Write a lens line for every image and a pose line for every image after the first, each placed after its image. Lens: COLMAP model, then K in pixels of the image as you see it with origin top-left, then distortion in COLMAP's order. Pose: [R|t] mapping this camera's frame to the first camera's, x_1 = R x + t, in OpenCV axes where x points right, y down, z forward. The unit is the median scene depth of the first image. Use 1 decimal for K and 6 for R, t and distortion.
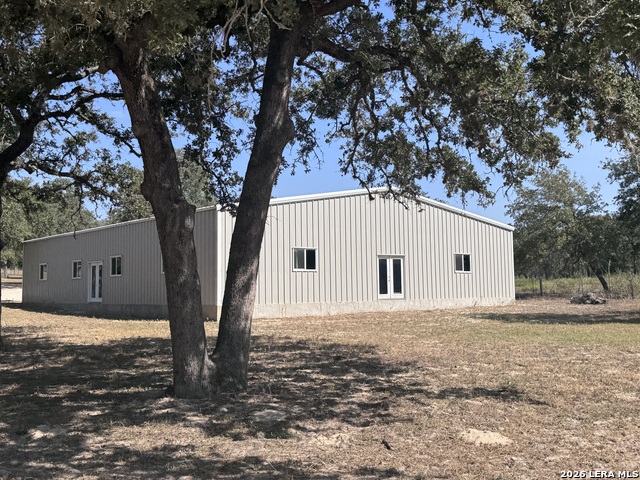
lens RADIAL K [[705.4, 0, 316.0], [0, 705.4, 232.9], [0, 0, 1]] dist [0.118005, 0.000000]
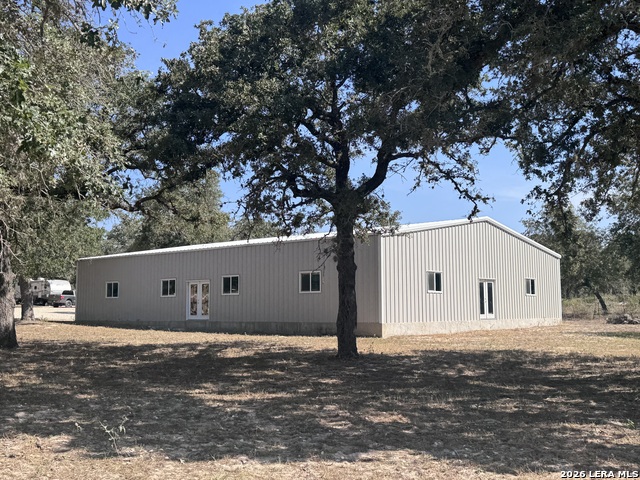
lens RADIAL K [[705.4, 0, 321.0], [0, 705.4, 244.3], [0, 0, 1]] dist [0.118005, 0.000000]
pose [[0.983126, 0.023513, 0.181415, -0.376544], [-0.021355, 0.999676, -0.013840, -0.001849], [-0.181681, 0.009733, 0.983309, -0.048051]]
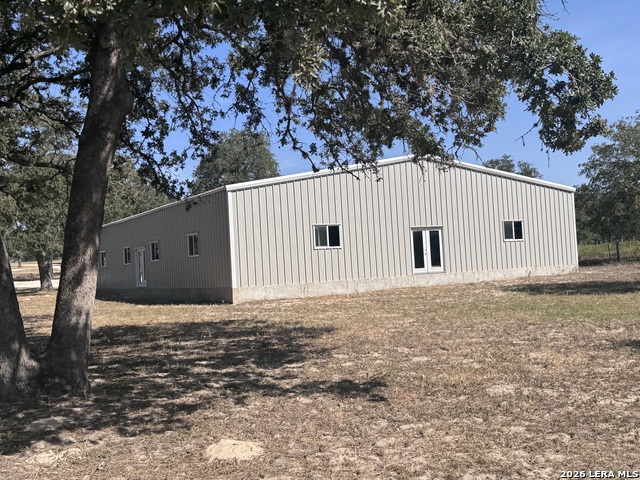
lens RADIAL K [[705.4, 0, 317.5], [0, 705.4, 243.9], [0, 0, 1]] dist [0.118005, 0.000000]
pose [[0.986393, -0.049464, -0.156786, 0.117041], [0.057389, 0.997272, 0.046424, 0.002374], [0.154062, -0.054790, 0.986541, 0.046830]]
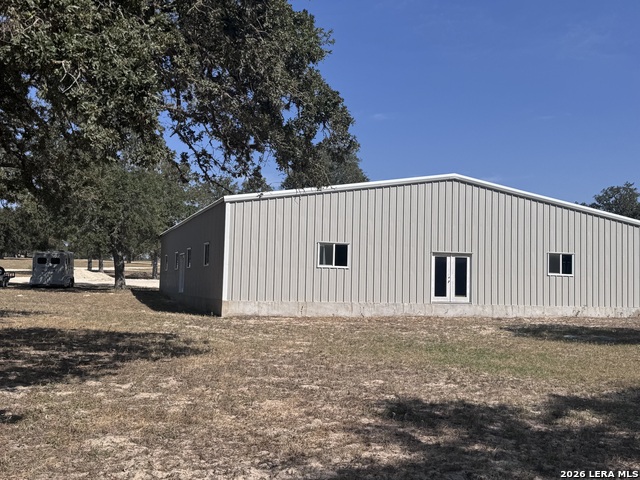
lens RADIAL K [[705.4, 0, 321.8], [0, 705.4, 240.3], [0, 0, 1]] dist [0.118005, 0.000000]
pose [[0.932822, 0.008797, -0.360229, 0.291176], [-0.005362, 0.999930, 0.010533, 0.008579], [0.360297, -0.007894, 0.932804, 0.131059]]
